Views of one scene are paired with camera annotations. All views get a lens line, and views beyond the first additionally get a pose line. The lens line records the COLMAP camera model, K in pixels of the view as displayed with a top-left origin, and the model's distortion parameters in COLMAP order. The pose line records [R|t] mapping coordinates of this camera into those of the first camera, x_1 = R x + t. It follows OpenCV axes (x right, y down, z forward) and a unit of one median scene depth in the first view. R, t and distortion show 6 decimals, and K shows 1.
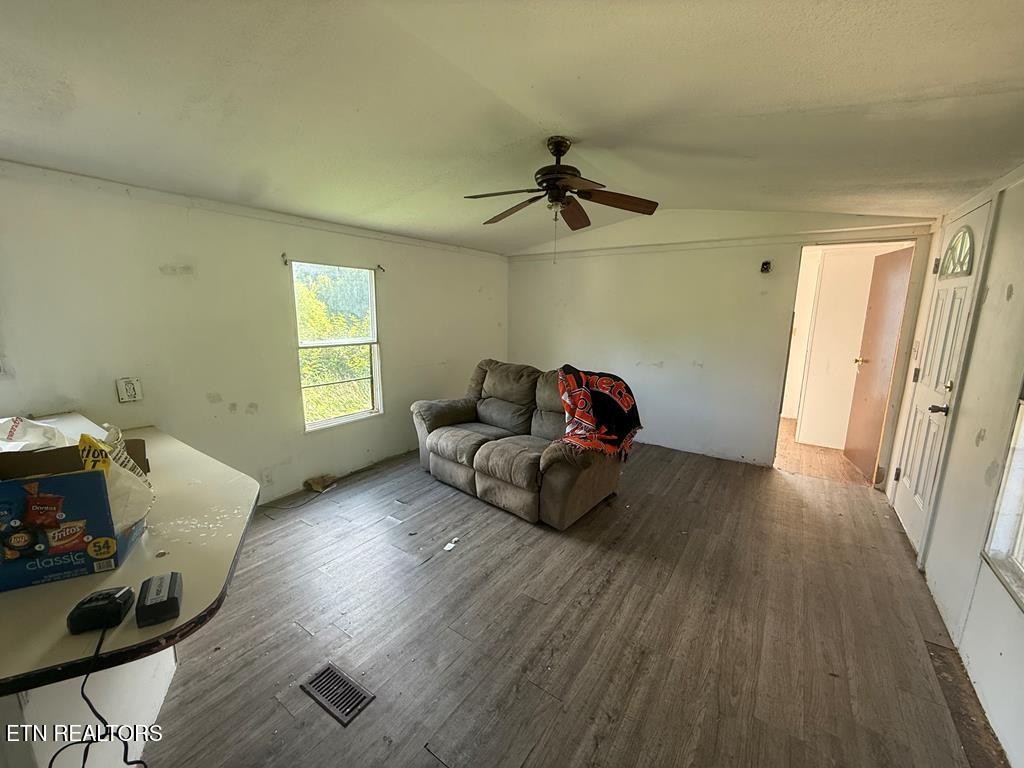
lens RADIAL K [[415.1, 0, 515.6], [0, 415.1, 375.7], [0, 0, 1]] dist [-0.001643, -0.000165]
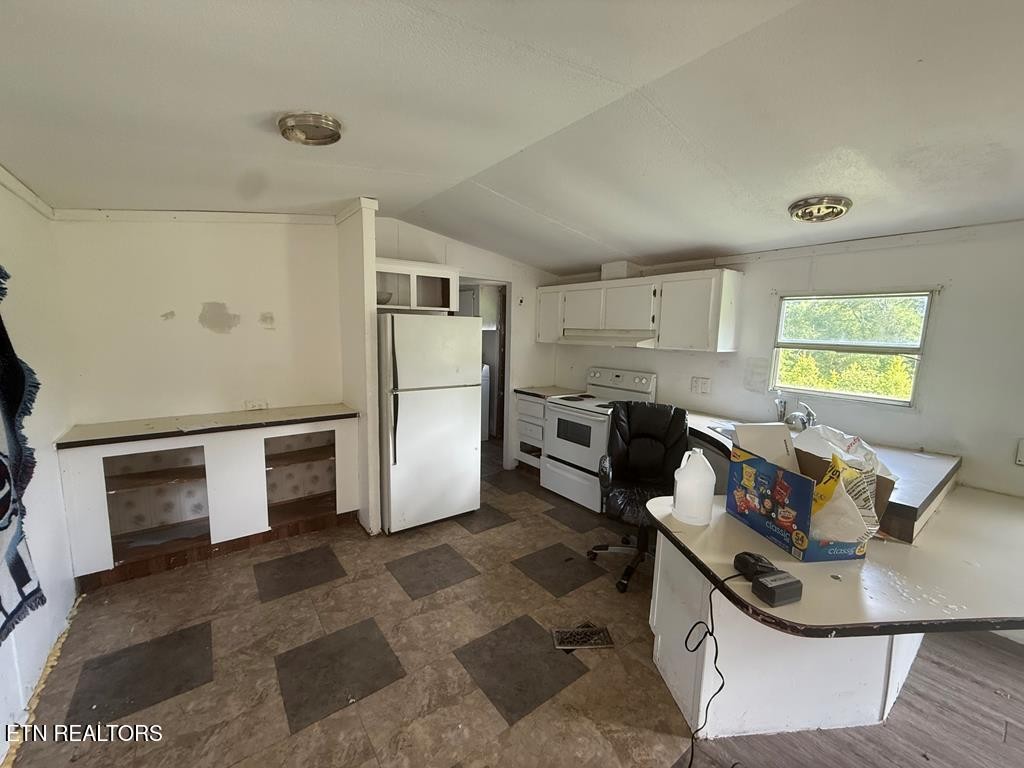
lens RADIAL K [[415.1, 0, 515.6], [0, 415.1, 390.3], [0, 0, 1]] dist [-0.001643, -0.000165]
pose [[-0.324806, 0.094641, -0.941034, 0.439649], [-0.193408, 0.967308, 0.164040, -0.065560], [0.925794, 0.235285, -0.295883, 0.478487]]
